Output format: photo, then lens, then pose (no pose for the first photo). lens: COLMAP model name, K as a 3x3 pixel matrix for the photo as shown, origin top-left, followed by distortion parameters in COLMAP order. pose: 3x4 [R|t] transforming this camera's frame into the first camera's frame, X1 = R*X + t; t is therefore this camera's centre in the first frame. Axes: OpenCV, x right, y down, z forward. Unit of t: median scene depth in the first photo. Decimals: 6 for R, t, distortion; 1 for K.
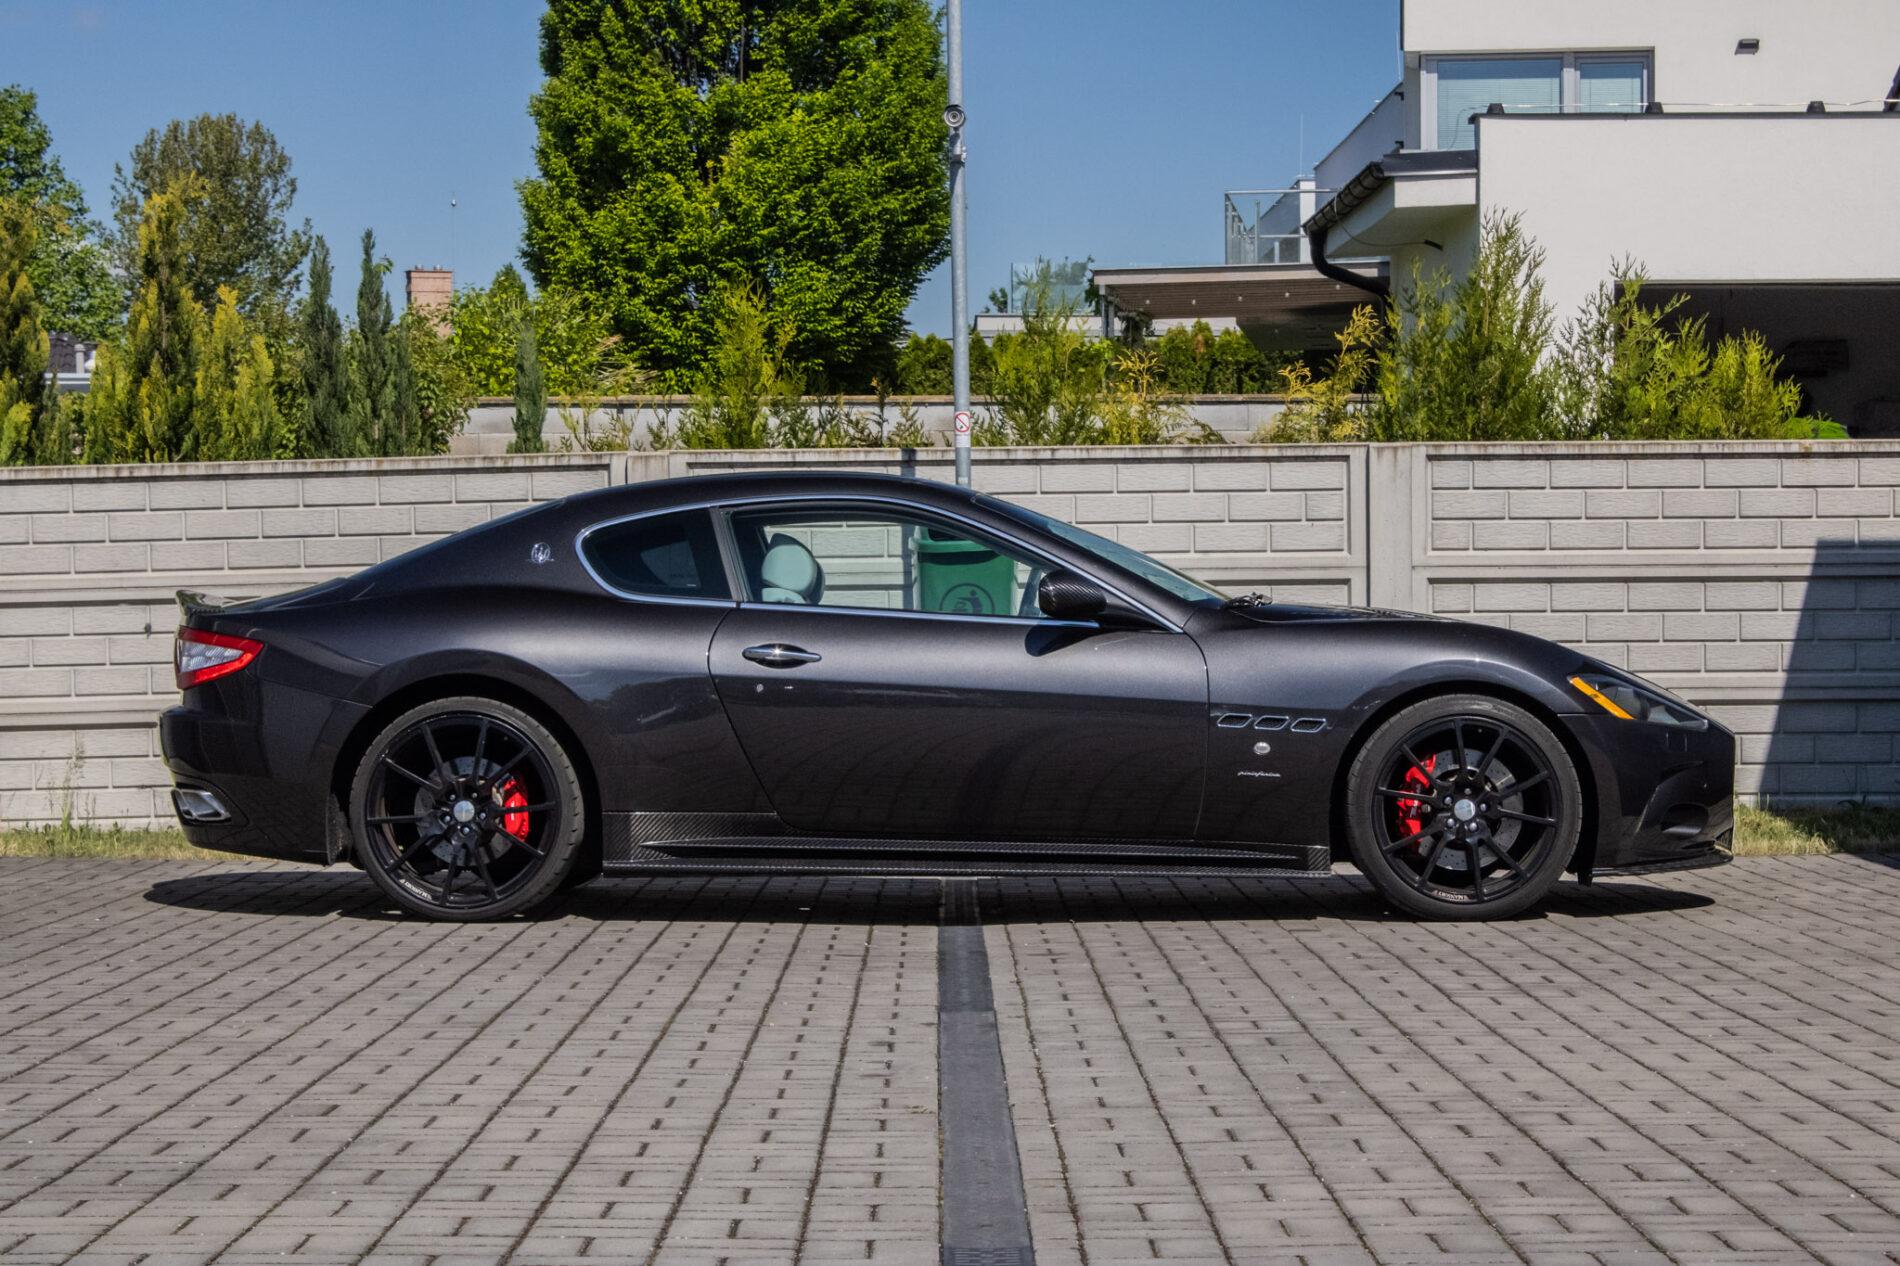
lens RADIAL K [[4528.2, 0, 950.0], [0, 4528.2, 633.0], [0, 0, 1]] dist [0.126514, -0.207952]
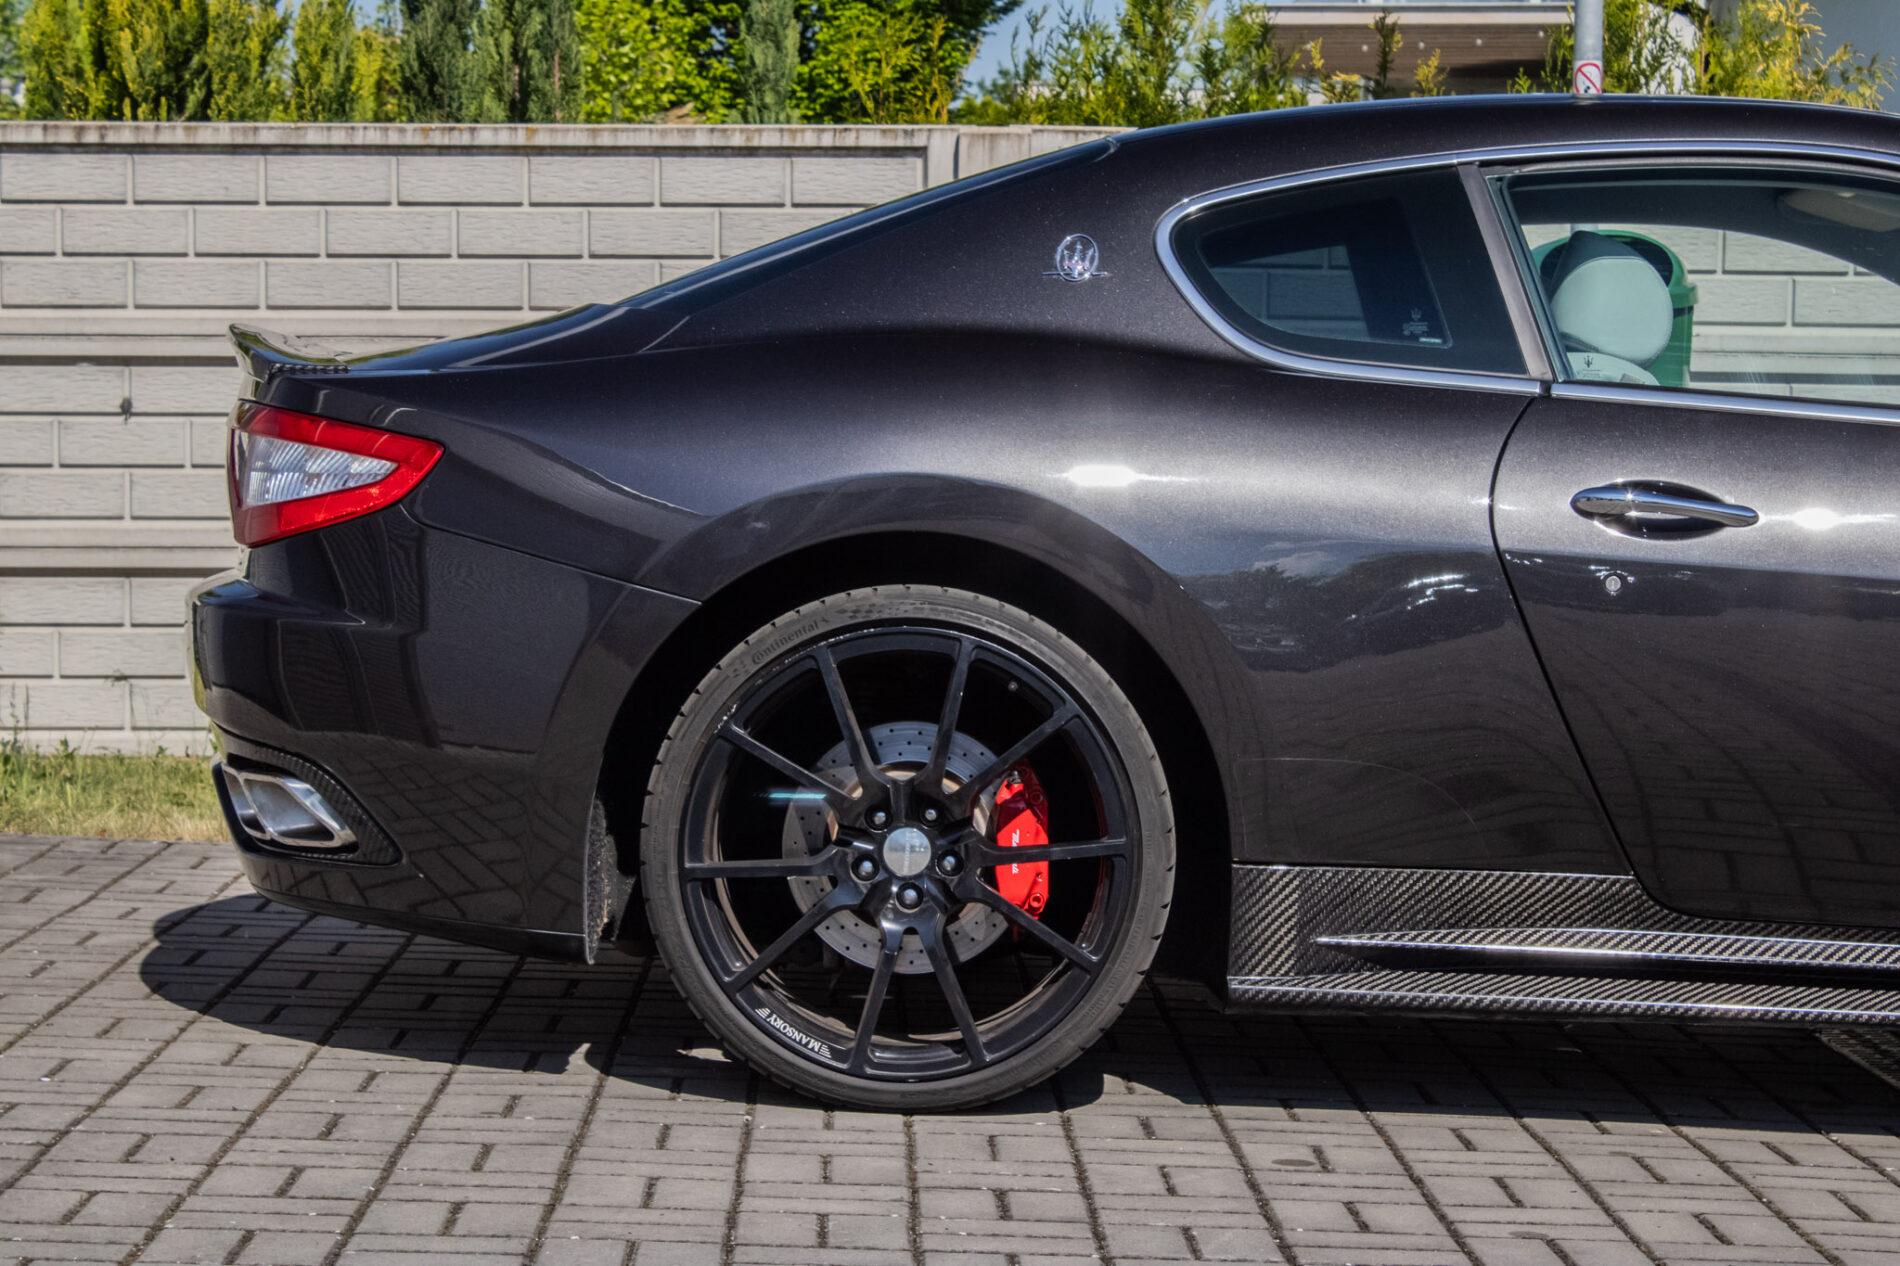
lens RADIAL K [[4534.9, 0, 950.0], [0, 4534.9, 633.0], [0, 0, 1]] dist [0.099292, 0.076631]
pose [[0.999440, 0.028101, 0.018182, -0.081009], [-0.028850, 0.998687, 0.042336, 0.000261], [-0.016968, -0.042837, 0.998938, 0.415908]]
